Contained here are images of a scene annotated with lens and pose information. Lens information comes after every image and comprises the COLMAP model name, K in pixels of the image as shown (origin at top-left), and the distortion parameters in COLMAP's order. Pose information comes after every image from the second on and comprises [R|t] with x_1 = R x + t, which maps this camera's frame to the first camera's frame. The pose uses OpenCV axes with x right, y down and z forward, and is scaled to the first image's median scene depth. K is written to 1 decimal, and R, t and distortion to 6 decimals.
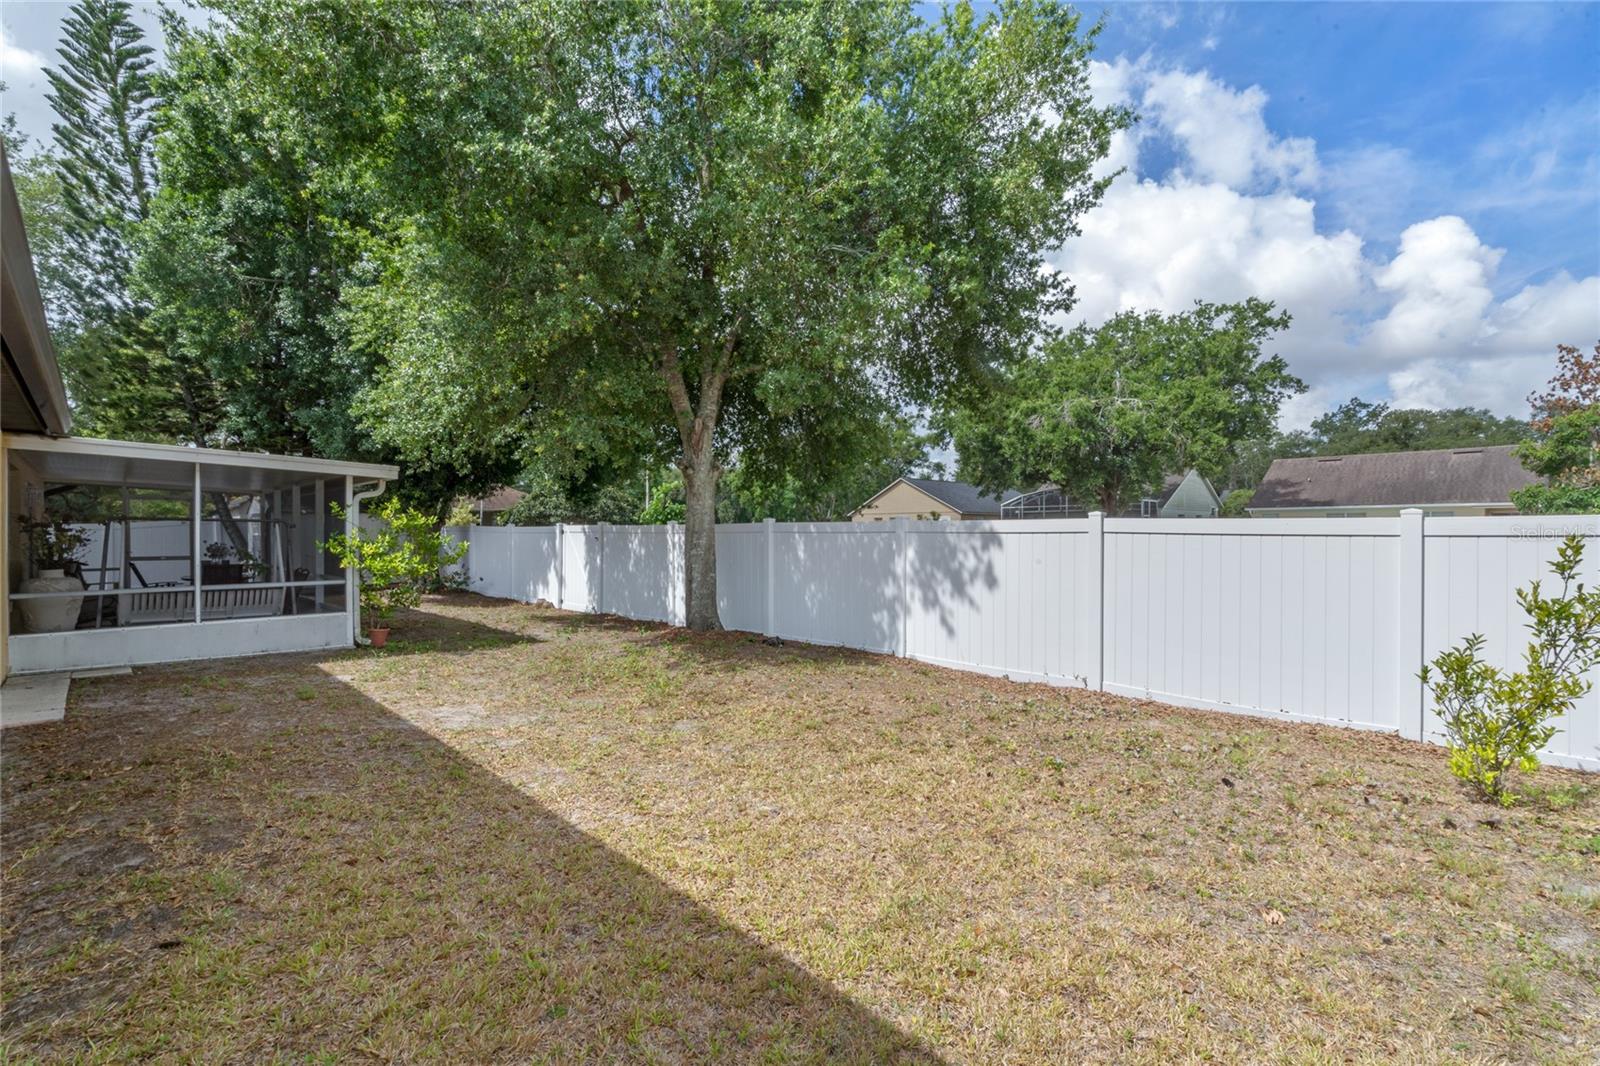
lens RADIAL K [[726.7, 0, 796.3], [0, 726.7, 533.7], [0, 0, 1]] dist [-0.011618, 0.006128]
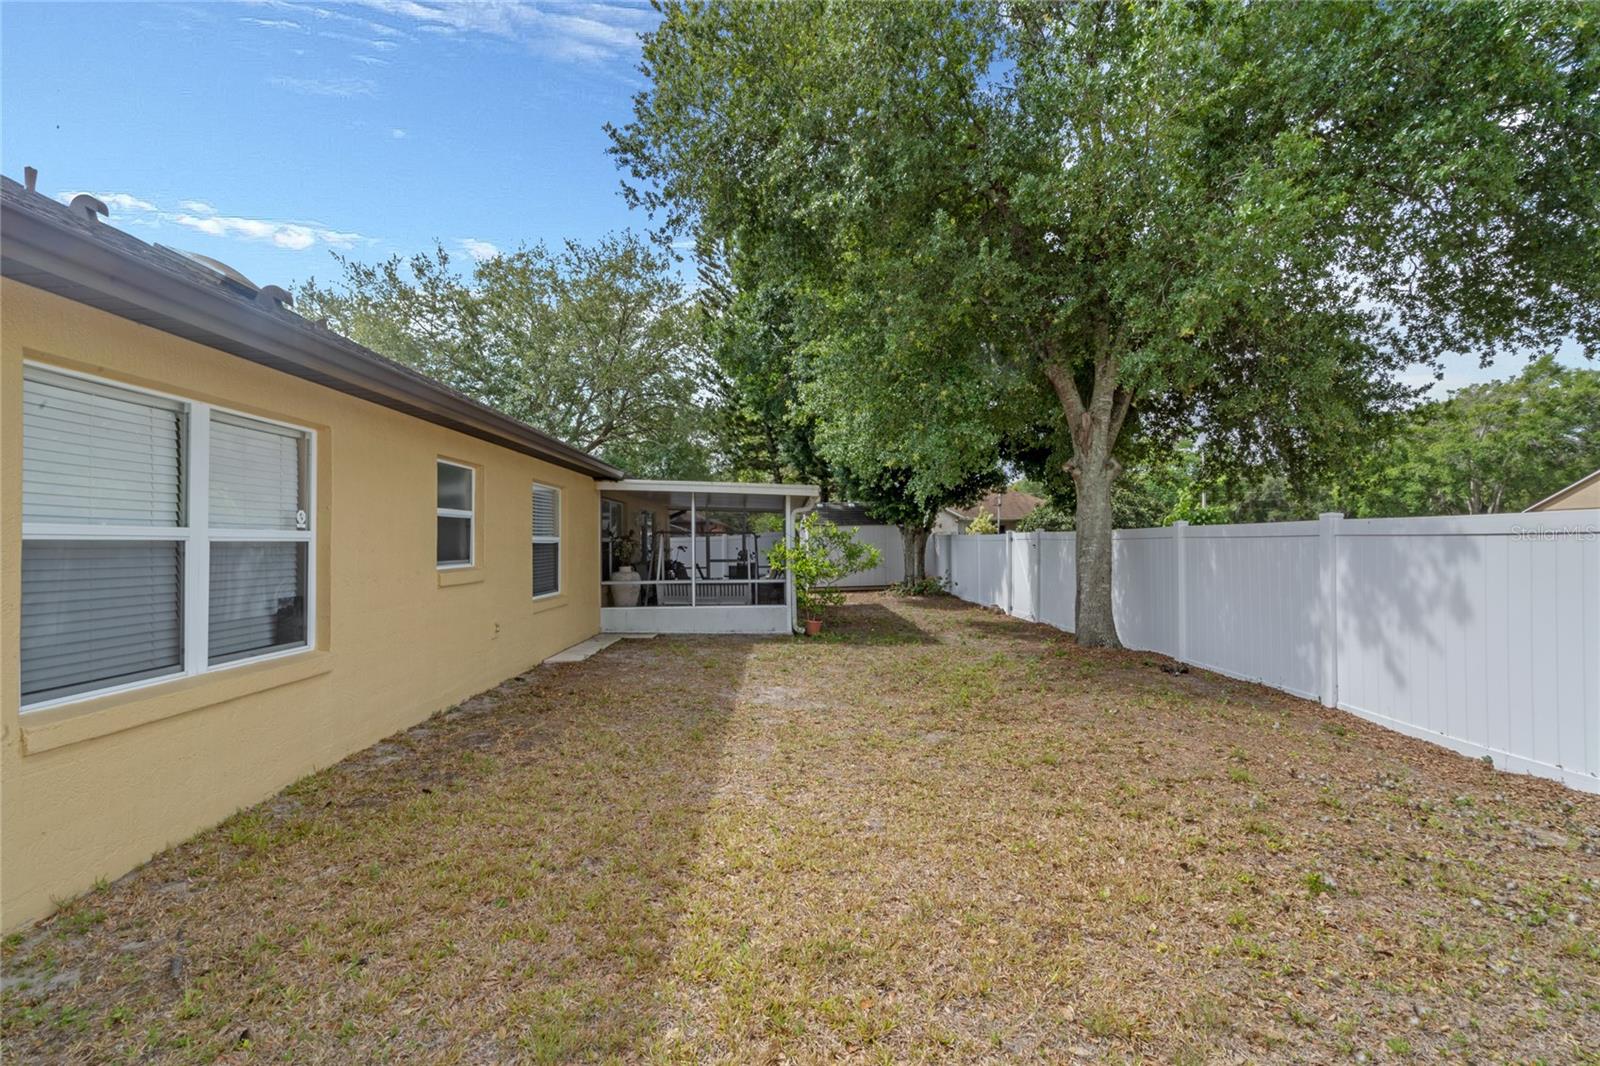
lens RADIAL K [[723.3, 0, 798.6], [0, 723.3, 537.1], [0, 0, 1]] dist [0.000774, 0.001217]
pose [[0.734179, -0.009051, -0.678896, 0.249456], [0.004758, 0.999955, -0.008185, 0.001448], [0.678940, 0.002779, 0.734189, 0.102067]]
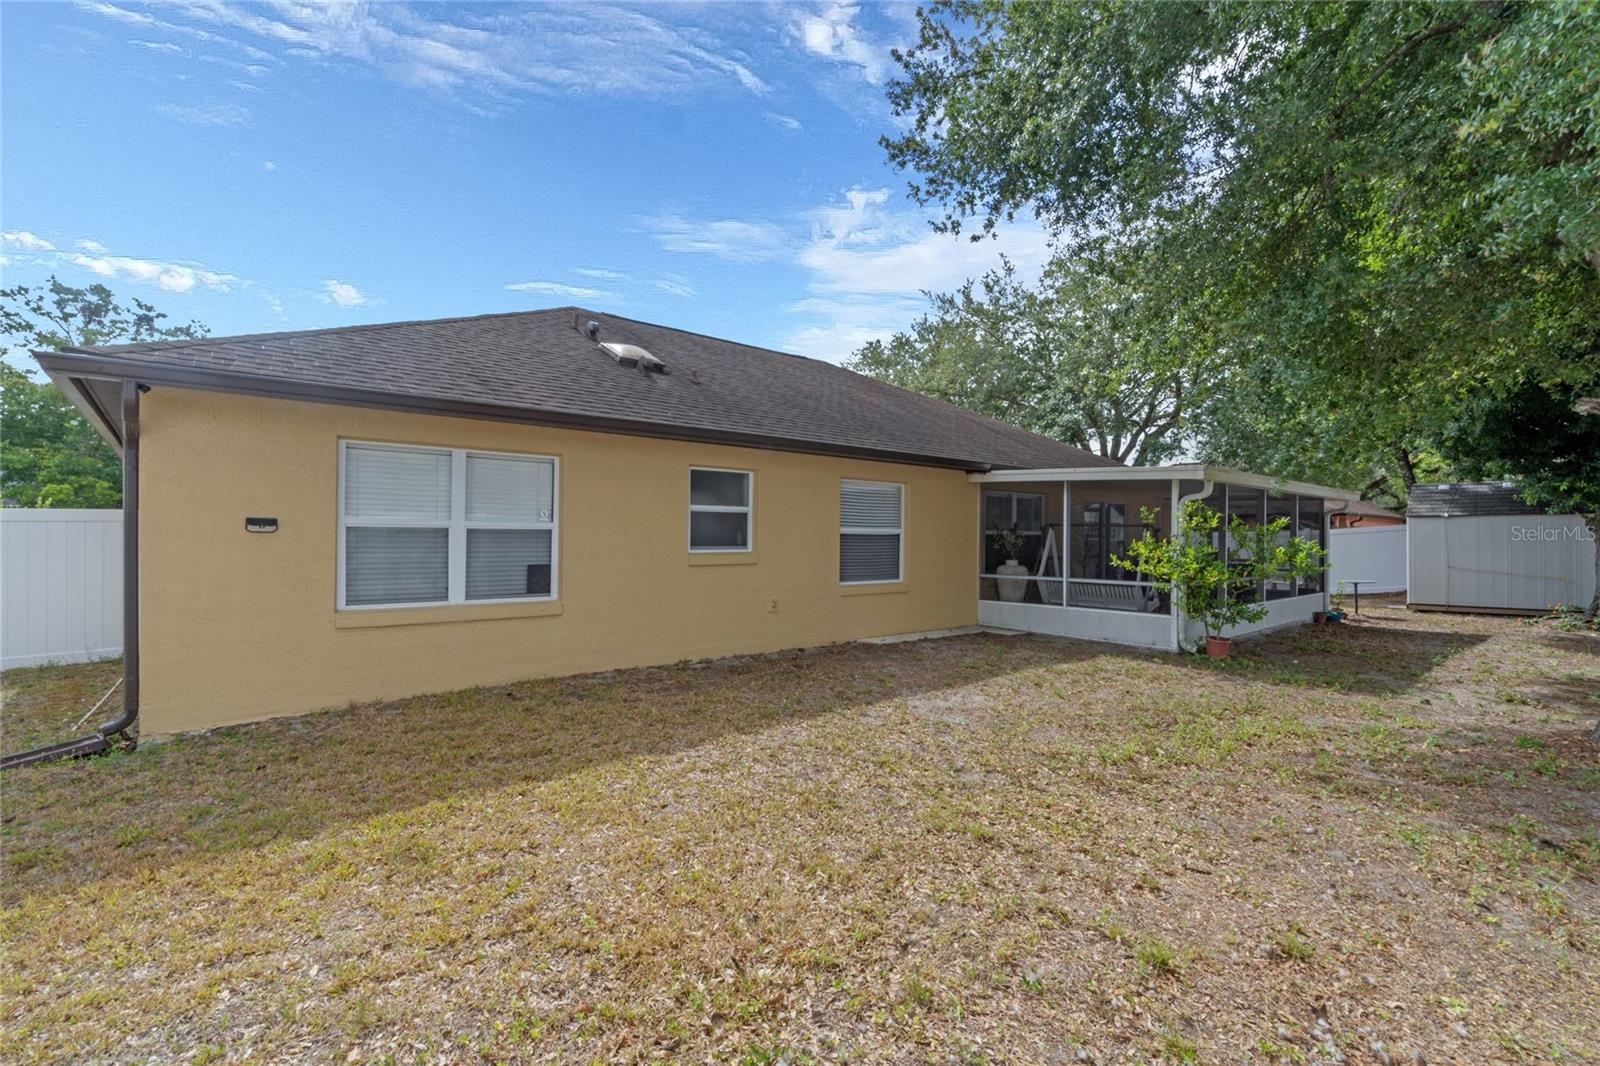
lens RADIAL K [[726.7, 0, 796.3], [0, 726.7, 533.7], [0, 0, 1]] dist [-0.011618, 0.006128]
pose [[-0.054897, 0.000023, -0.998492, 0.425899], [-0.011850, 0.999930, 0.000675, -0.000158], [0.998422, 0.011869, -0.054893, 0.552460]]
